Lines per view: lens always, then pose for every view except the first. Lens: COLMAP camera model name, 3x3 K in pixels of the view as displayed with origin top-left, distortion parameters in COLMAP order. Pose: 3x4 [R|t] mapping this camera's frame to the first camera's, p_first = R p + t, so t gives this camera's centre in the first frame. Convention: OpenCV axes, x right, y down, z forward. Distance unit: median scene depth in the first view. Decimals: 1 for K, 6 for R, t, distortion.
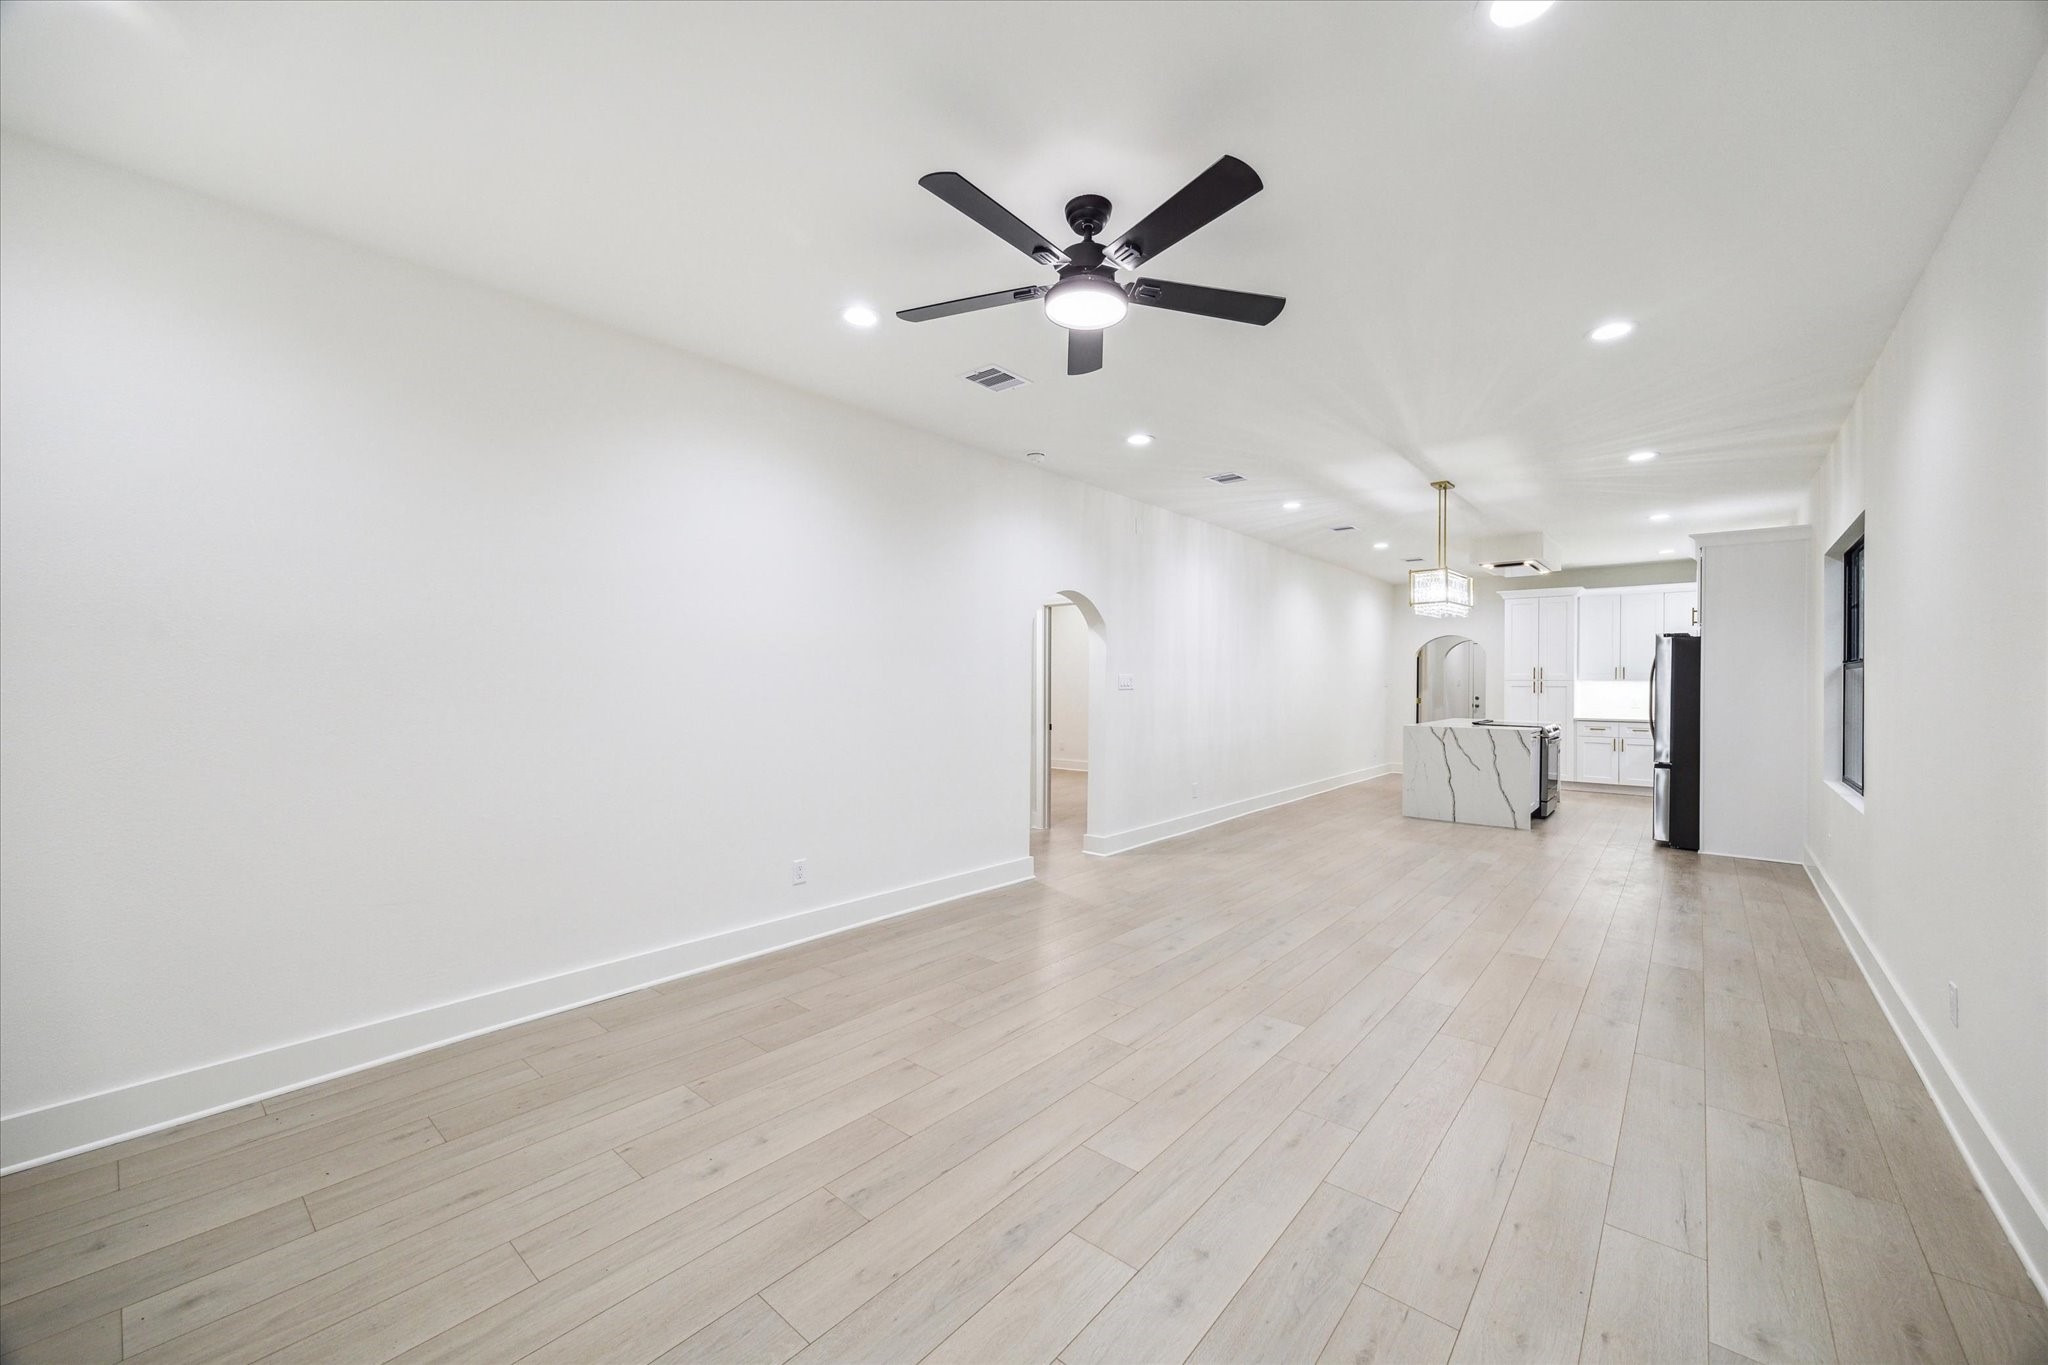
lens RADIAL K [[797.5, 0, 1021.8], [0, 797.5, 679.6], [0, 0, 1]] dist [0.001856, -0.000316]
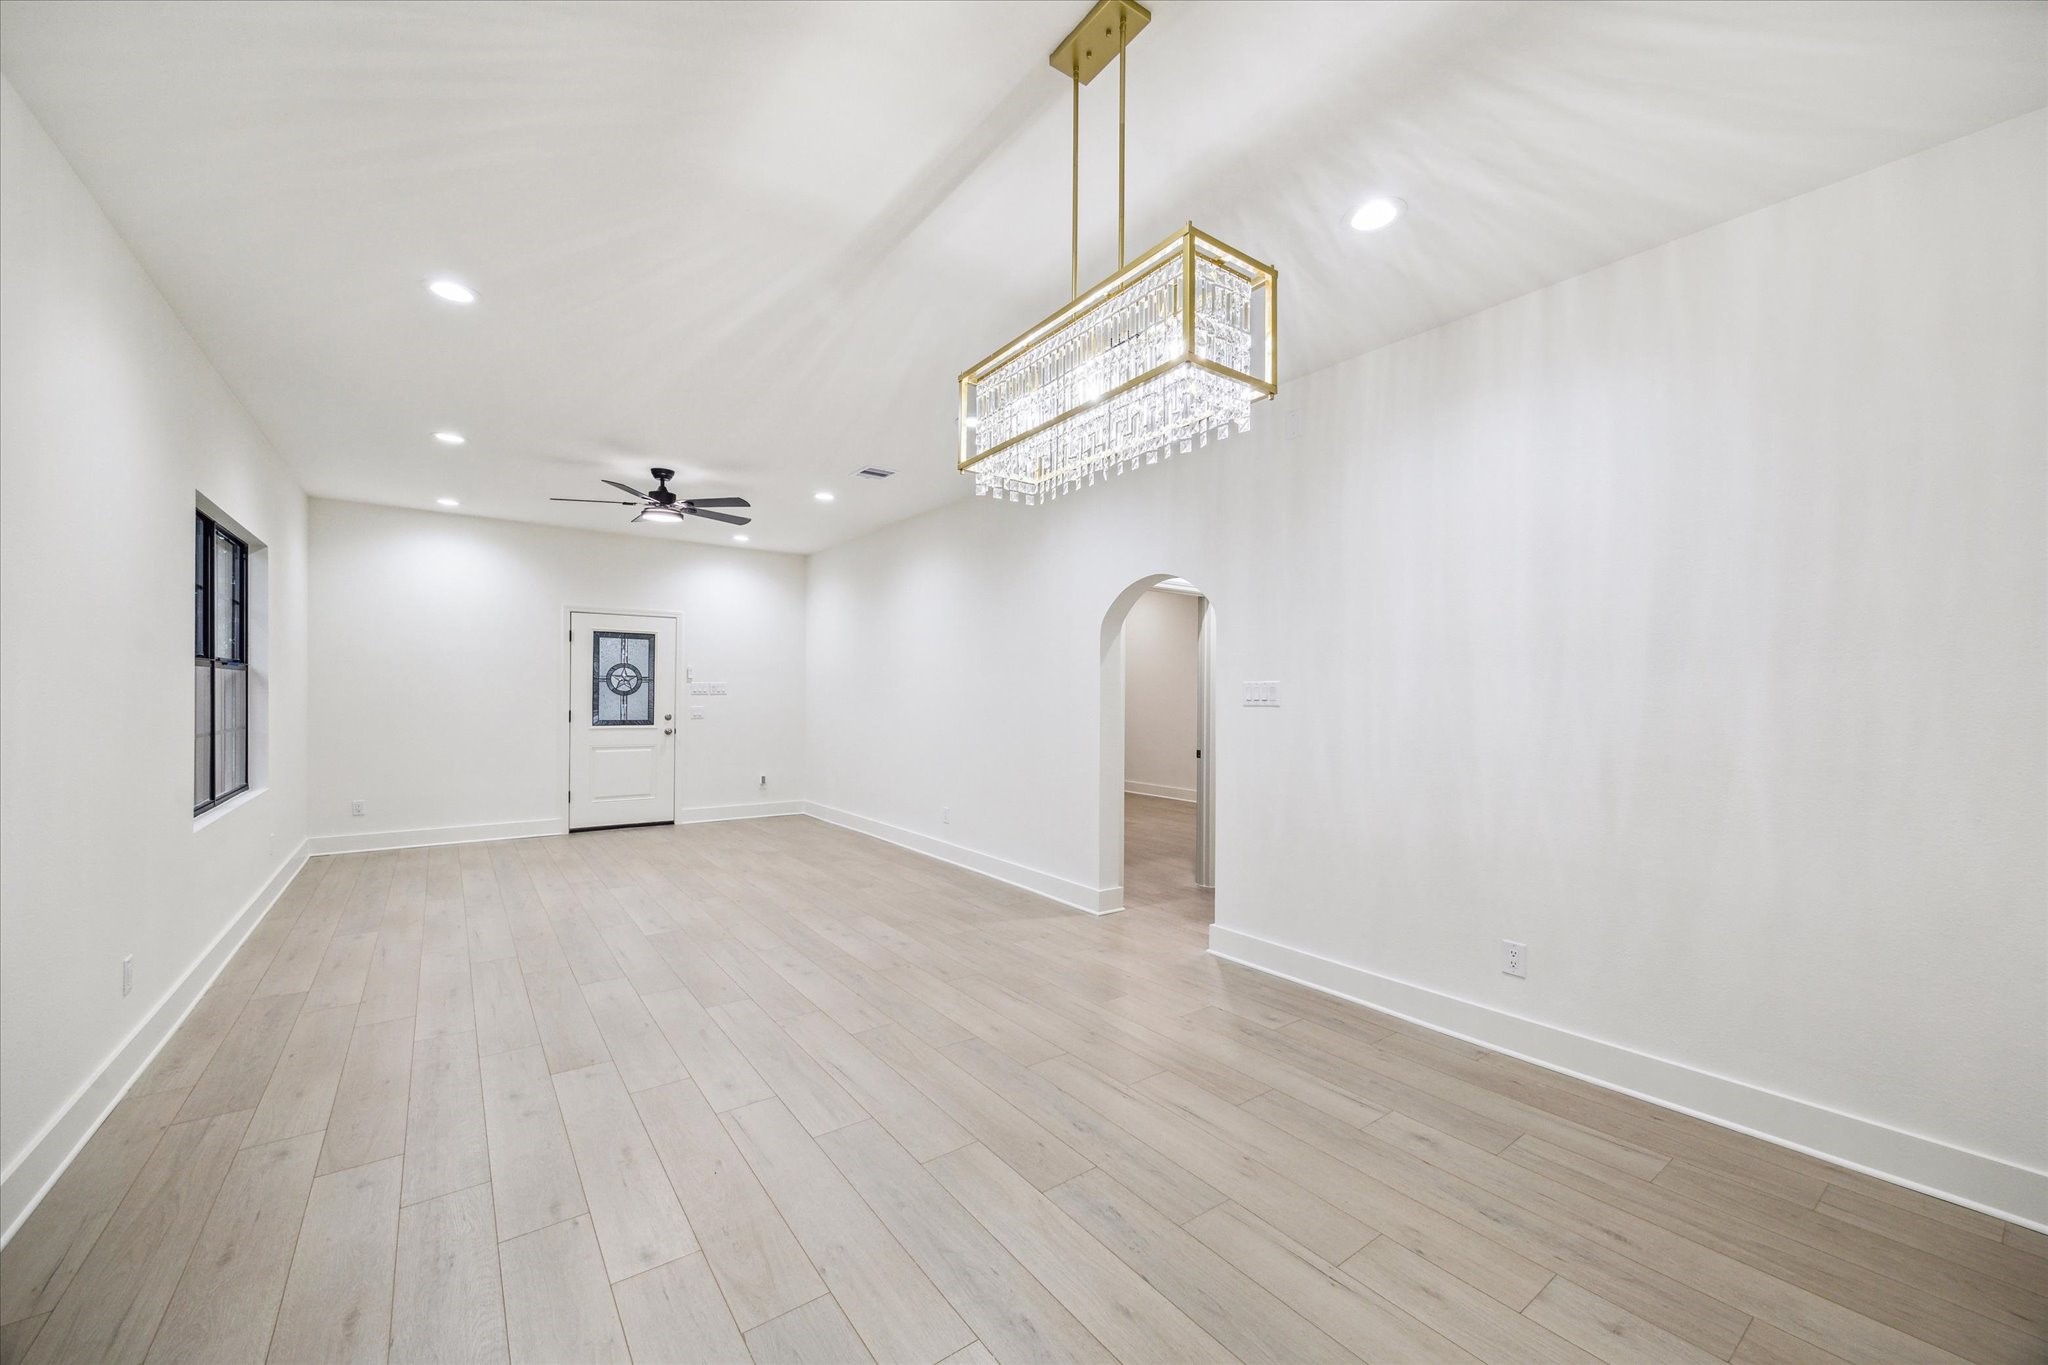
lens RADIAL K [[797.5, 0, 1020.4], [0, 797.5, 691.6], [0, 0, 1]] dist [0.001856, -0.000316]
pose [[-0.236588, -0.007021, -0.971585, 1.412149], [-0.004562, 0.999971, -0.006115, 0.011690], [0.971599, 0.002986, -0.236614, 1.778534]]
